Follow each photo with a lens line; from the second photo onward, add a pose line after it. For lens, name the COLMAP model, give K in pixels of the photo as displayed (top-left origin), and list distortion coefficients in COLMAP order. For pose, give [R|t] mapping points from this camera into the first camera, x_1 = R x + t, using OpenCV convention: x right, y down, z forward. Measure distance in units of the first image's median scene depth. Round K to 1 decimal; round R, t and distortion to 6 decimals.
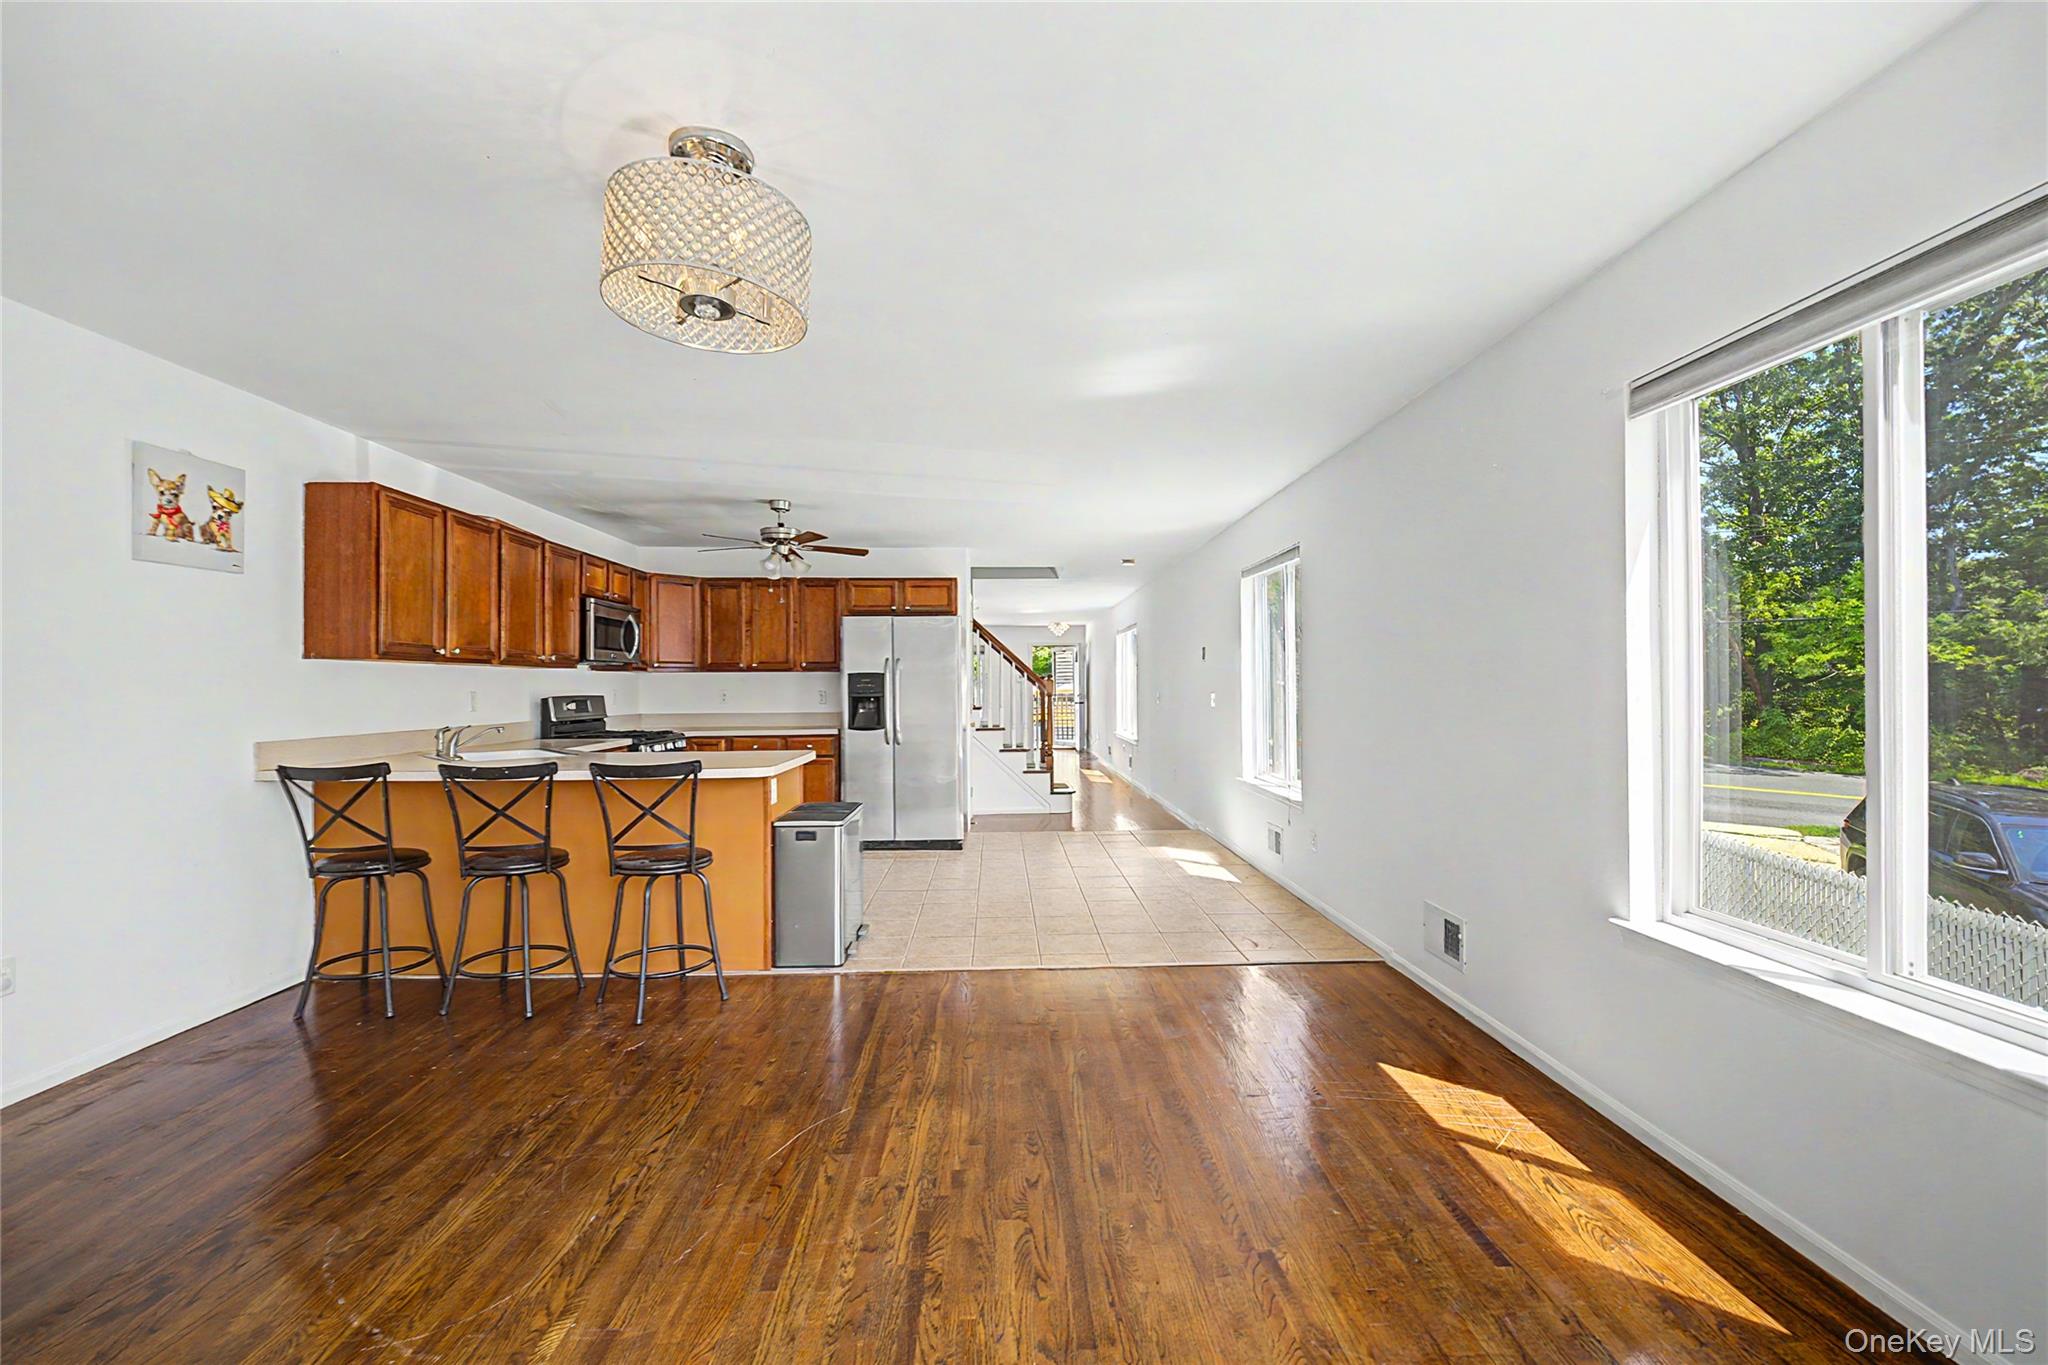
lens RADIAL K [[889.8, 0, 1024.0], [0, 889.8, 682.5], [0, 0, 1]] dist [-0.000680, -0.000403]
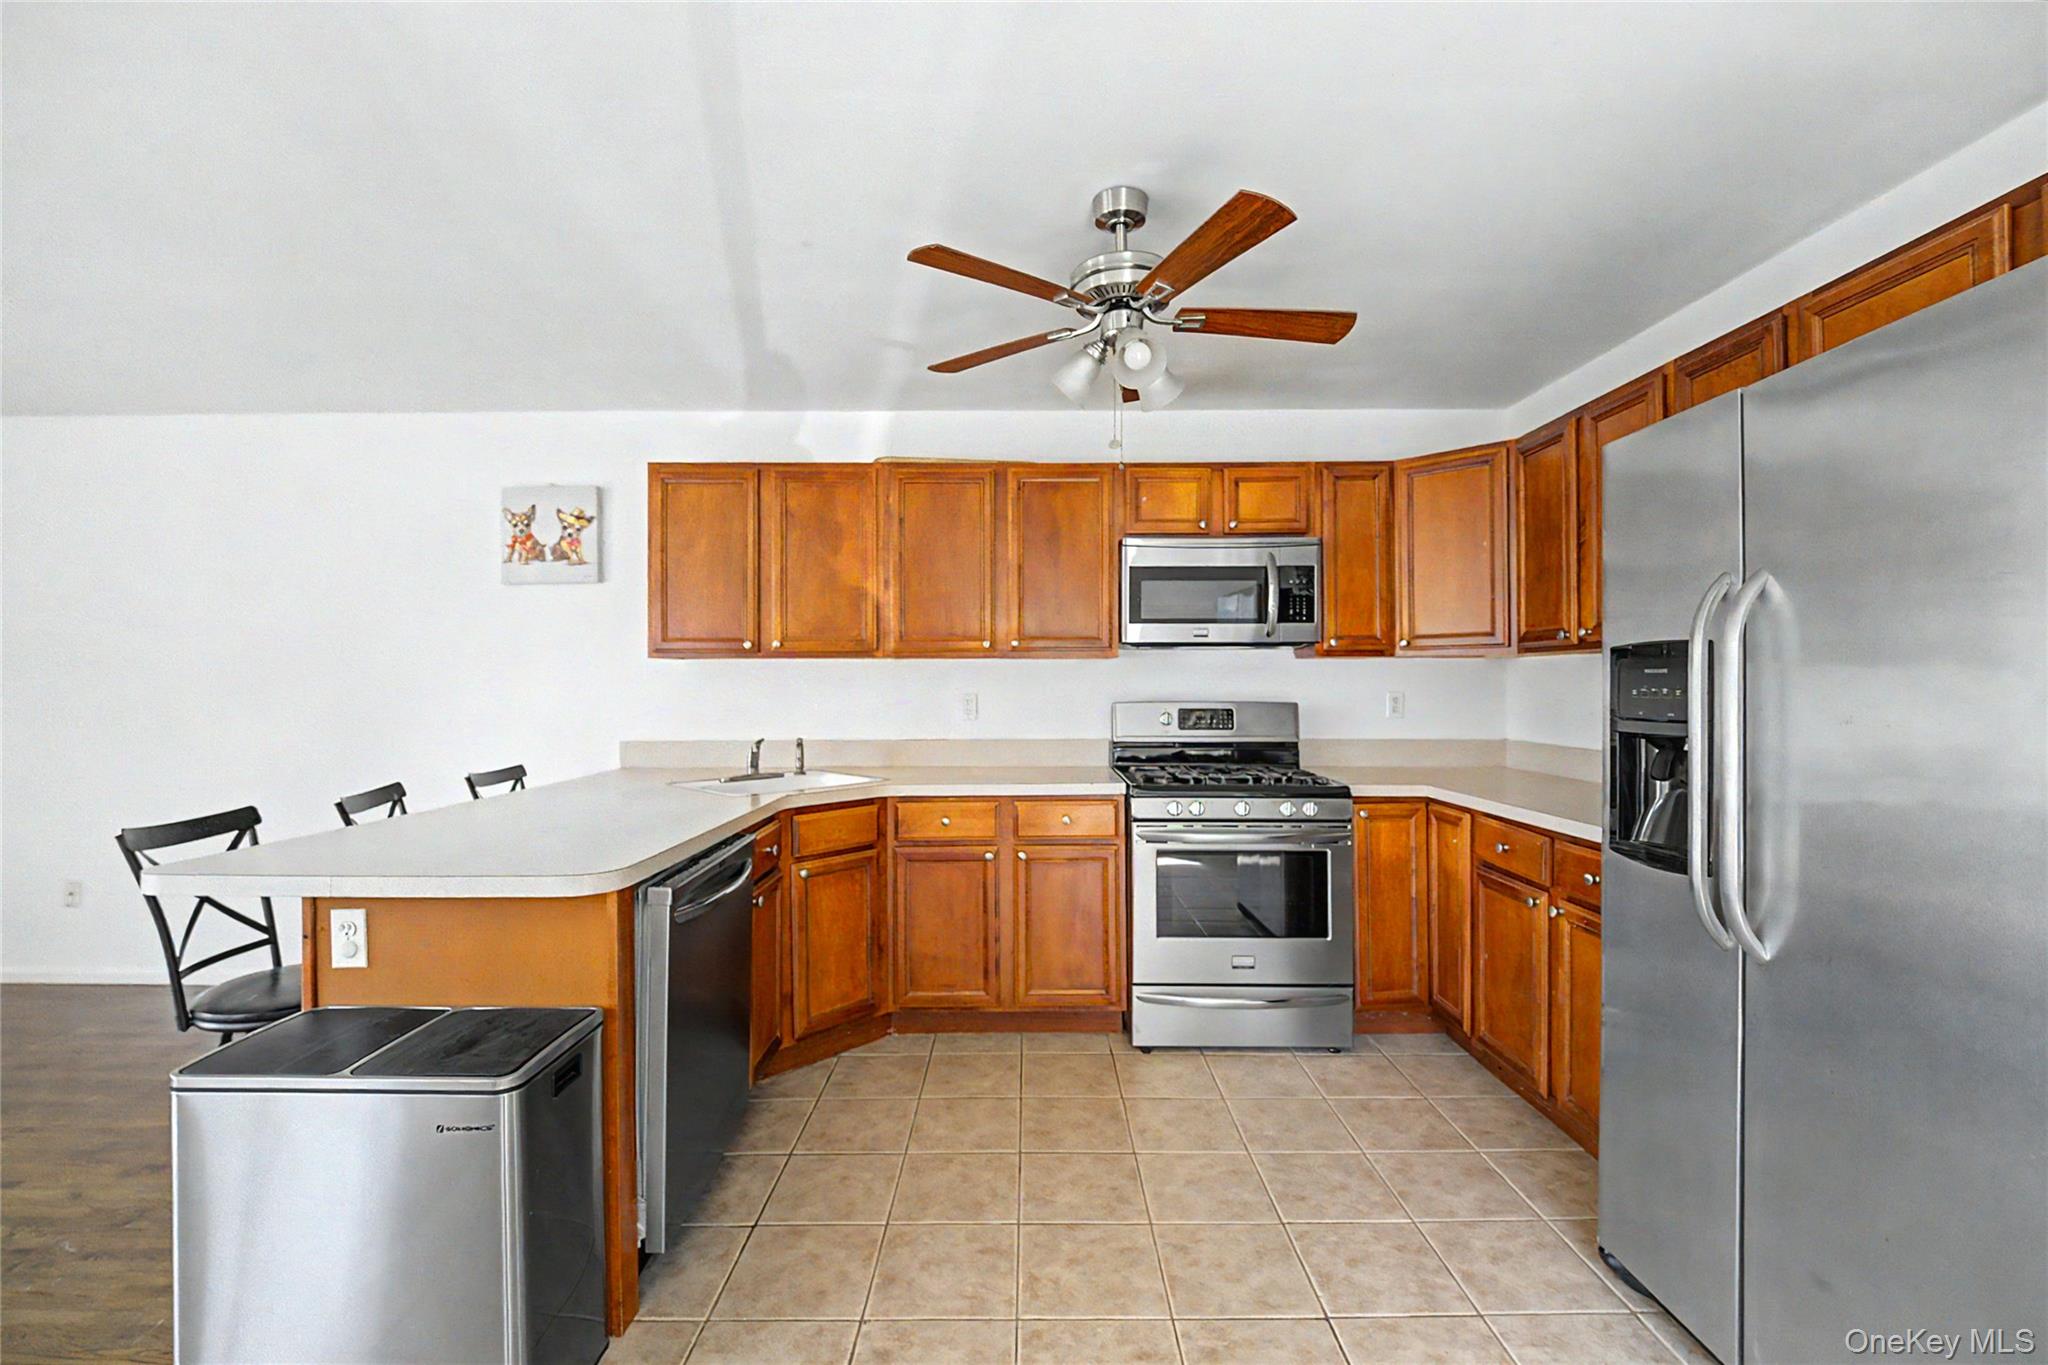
lens RADIAL K [[889.8, 0, 1024.0], [0, 889.8, 682.5], [0, 0, 1]] dist [-0.000680, -0.000403]
pose [[-0.029866, 0.003155, -0.999549, 0.187694], [0.008358, 0.999961, 0.002907, -0.001395], [0.999519, -0.008267, -0.029891, 1.640043]]
